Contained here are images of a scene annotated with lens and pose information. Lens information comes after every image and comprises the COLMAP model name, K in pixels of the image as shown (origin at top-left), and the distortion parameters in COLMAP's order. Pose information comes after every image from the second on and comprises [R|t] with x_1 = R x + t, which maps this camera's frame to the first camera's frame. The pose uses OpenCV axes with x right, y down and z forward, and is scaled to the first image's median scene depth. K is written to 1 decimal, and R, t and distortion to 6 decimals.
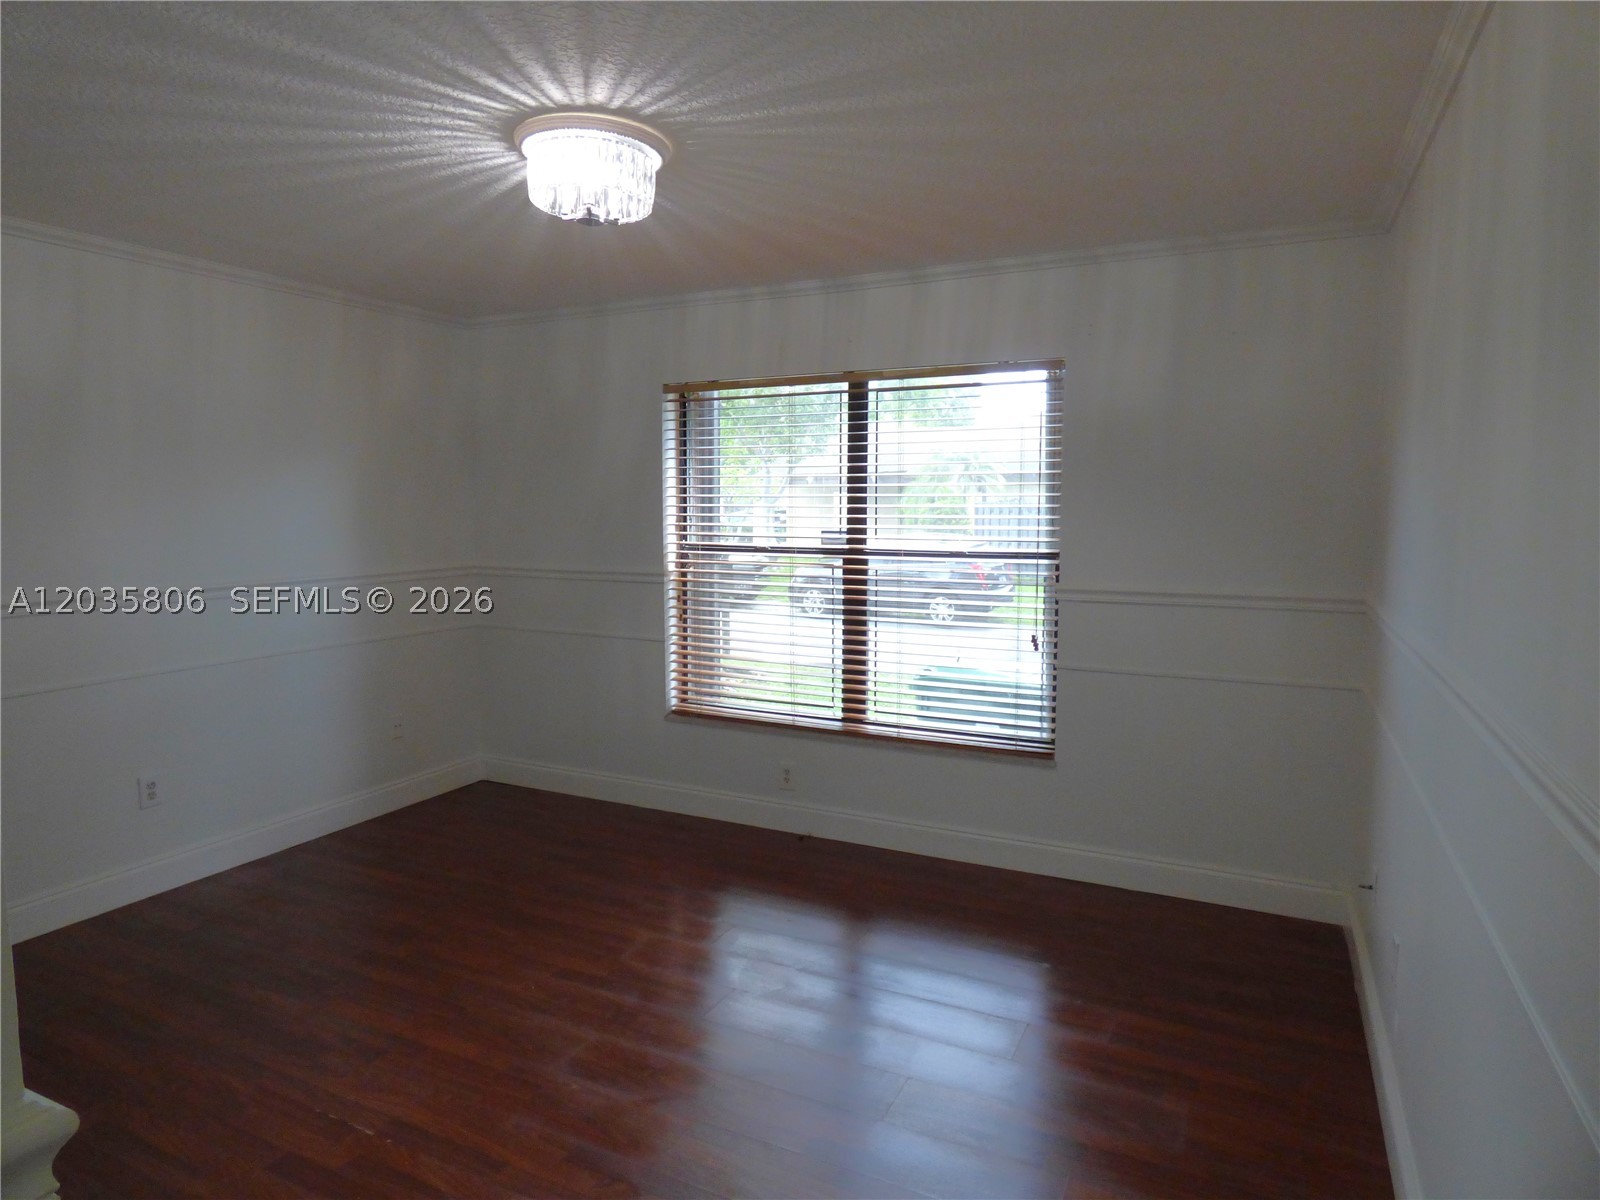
lens RADIAL K [[957.0, 0, 797.0], [0, 957.0, 600.2], [0, 0, 1]] dist [-0.013514, 0.001704]
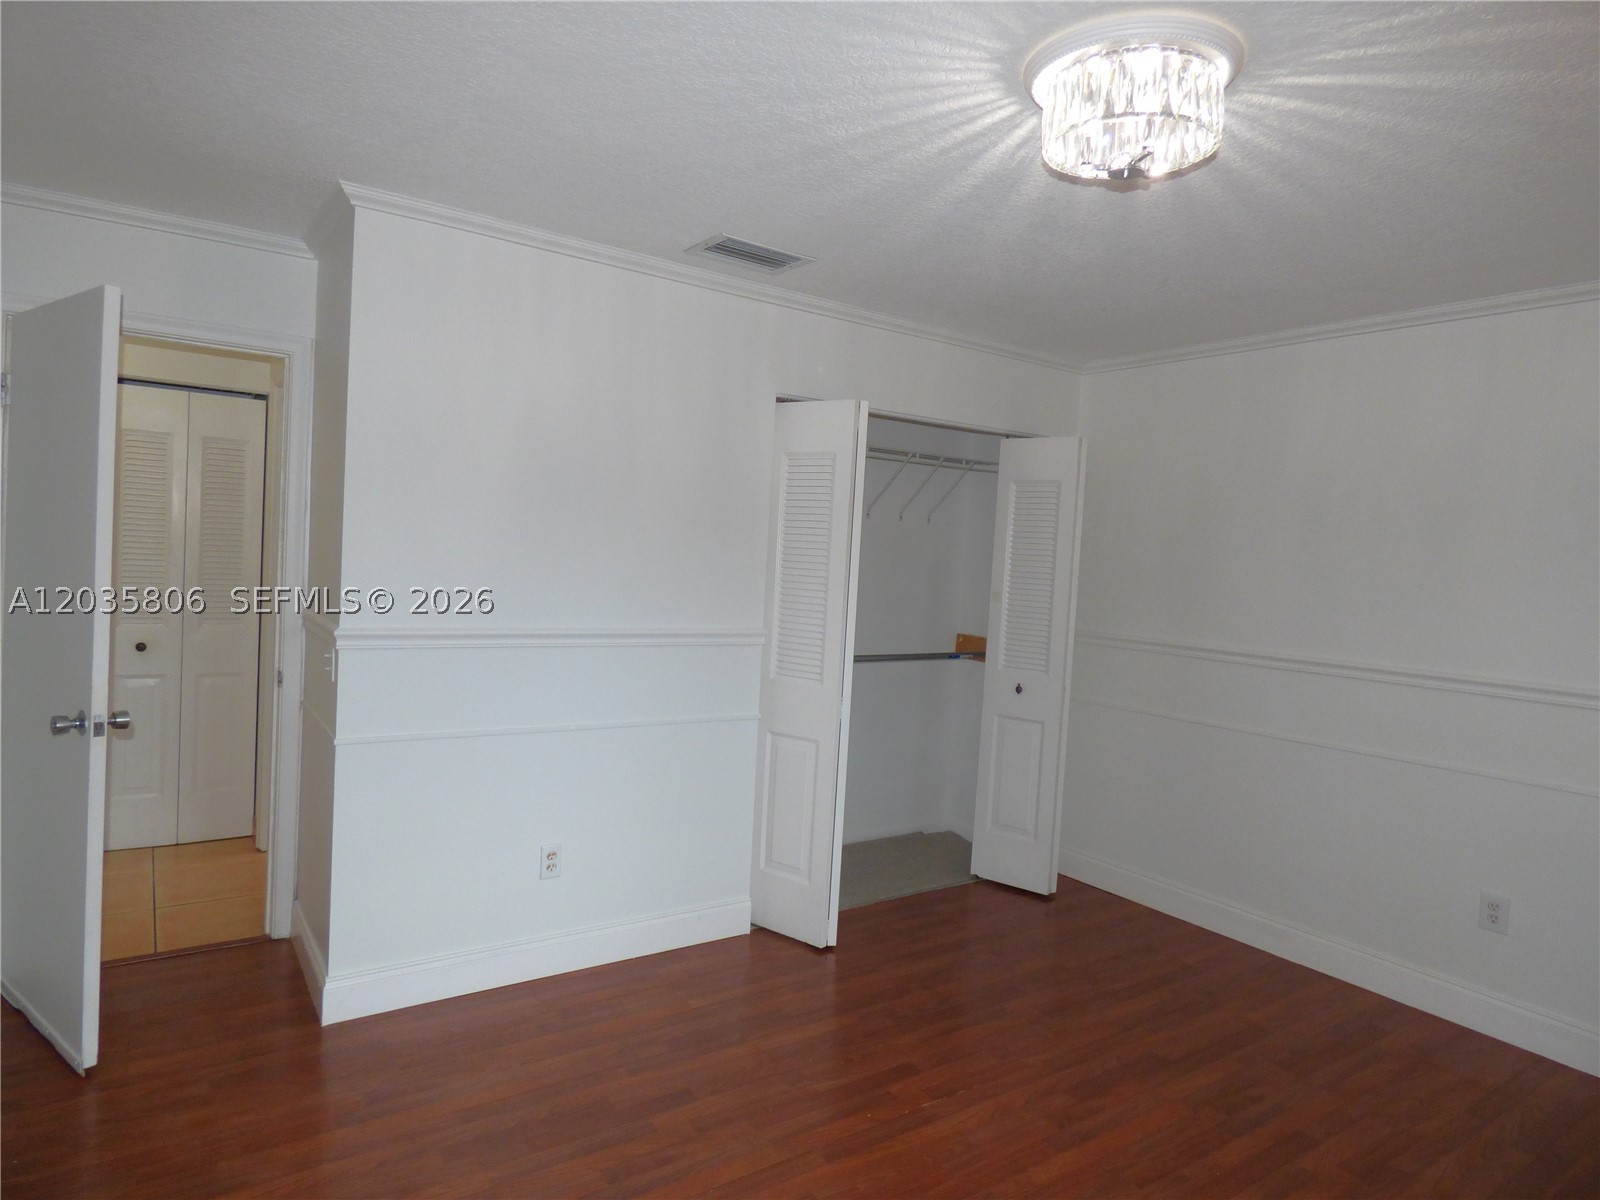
lens RADIAL K [[957.0, 0, 796.8], [0, 957.0, 593.3], [0, 0, 1]] dist [-0.013514, 0.001704]
pose [[-0.490738, 0.023565, -0.870988, 0.618145], [-0.146614, 0.983147, 0.109205, -0.144078], [0.858883, 0.181290, -0.479013, 1.349330]]
